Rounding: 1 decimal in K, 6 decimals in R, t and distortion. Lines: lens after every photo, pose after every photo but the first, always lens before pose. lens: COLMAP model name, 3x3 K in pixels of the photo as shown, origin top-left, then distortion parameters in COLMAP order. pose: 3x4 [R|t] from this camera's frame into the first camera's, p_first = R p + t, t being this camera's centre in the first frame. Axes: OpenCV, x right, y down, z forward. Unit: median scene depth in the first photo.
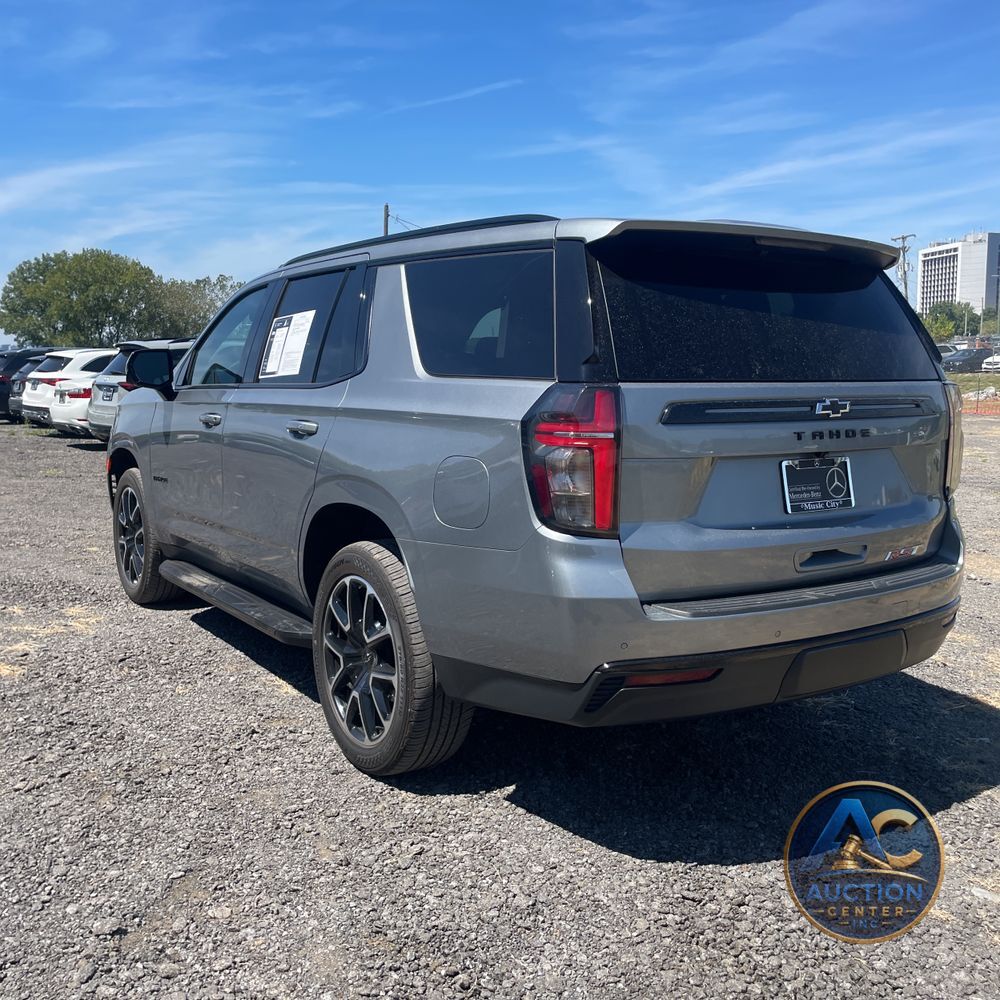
lens RADIAL K [[974.7, 0, 498.0], [0, 974.7, 484.3], [0, 0, 1]] dist [0.102639, -0.159048]
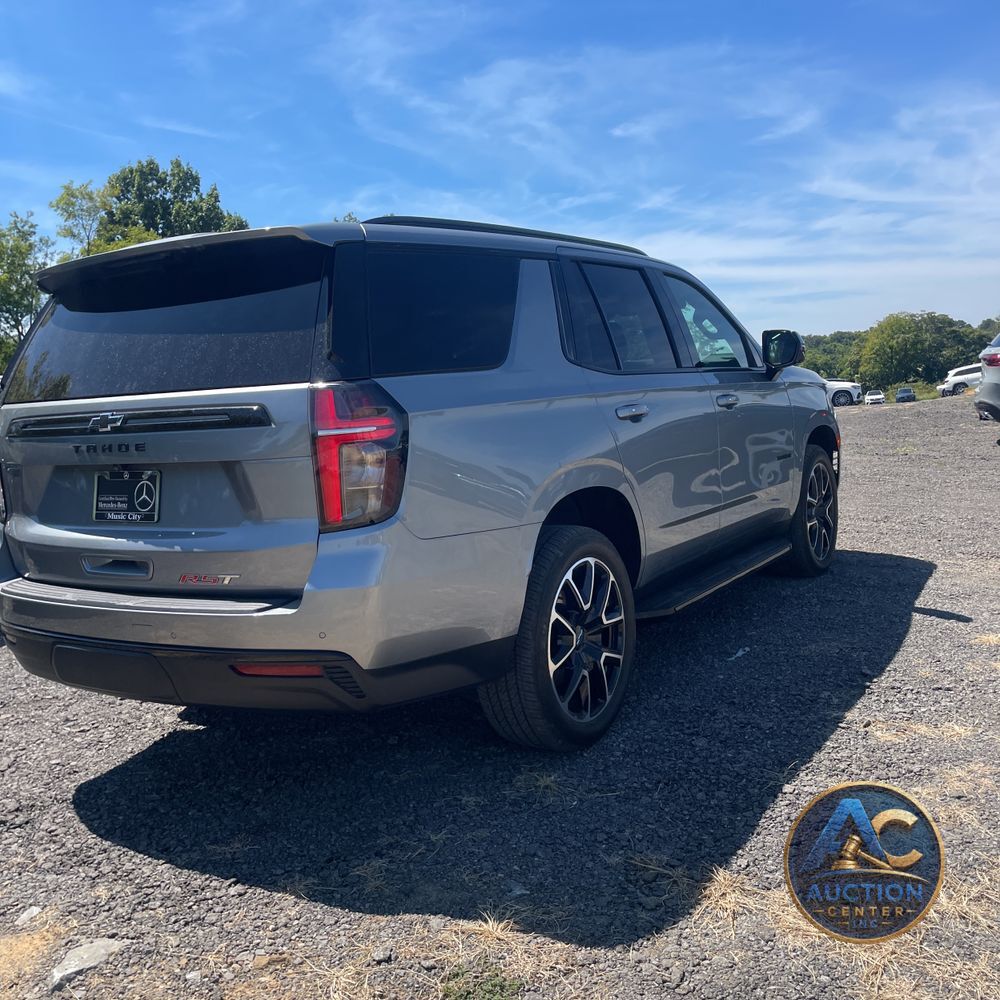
lens RADIAL K [[981.5, 0, 500.0], [0, 981.5, 500.0], [0, 0, 1]] dist [0.109941, -0.155049]
pose [[0.409710, 0.077896, -0.908884, 1.447479], [-0.030355, 0.996960, 0.071762, -0.083146], [0.911711, -0.001813, 0.410829, 0.942264]]
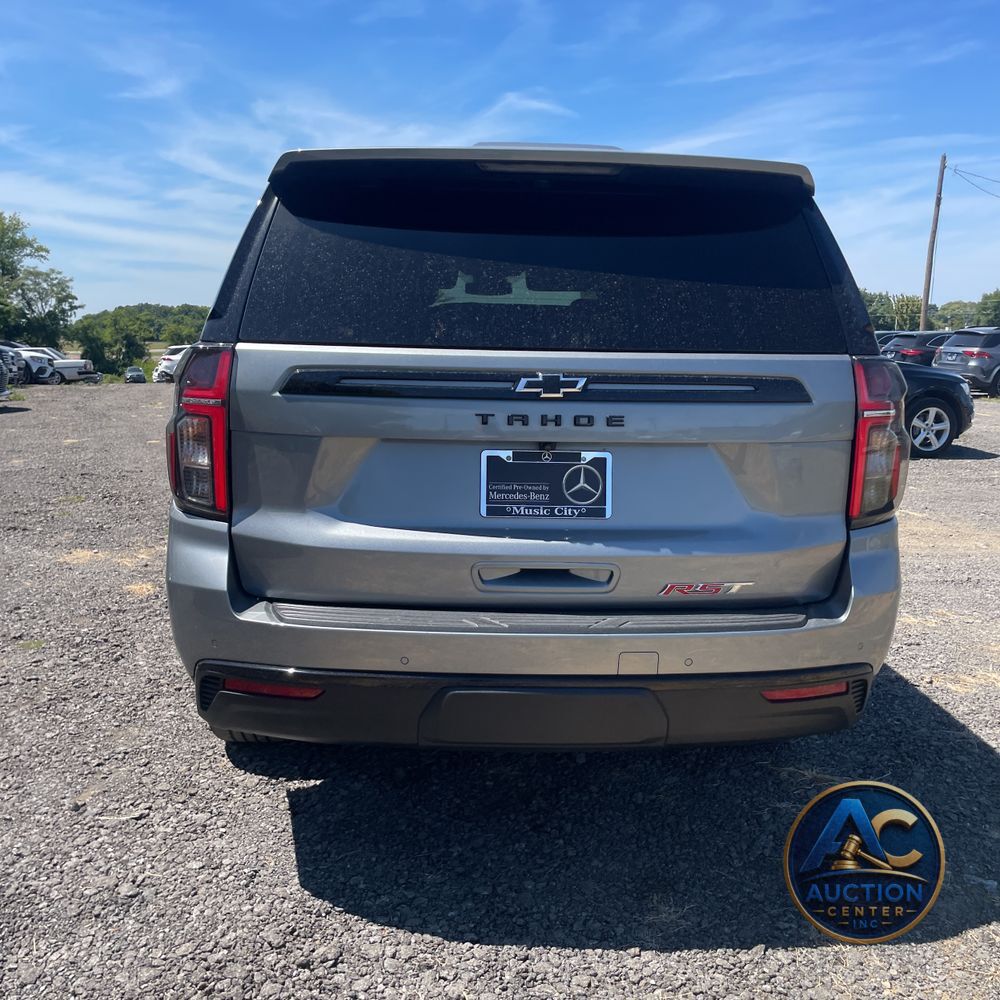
lens RADIAL K [[974.7, 0, 498.0], [0, 974.7, 484.3], [0, 0, 1]] dist [0.102639, -0.159048]
pose [[0.862961, 0.091411, -0.496933, 0.682653], [-0.075126, 0.995780, 0.052713, -0.037724], [0.499655, -0.008156, 0.866186, 0.322569]]
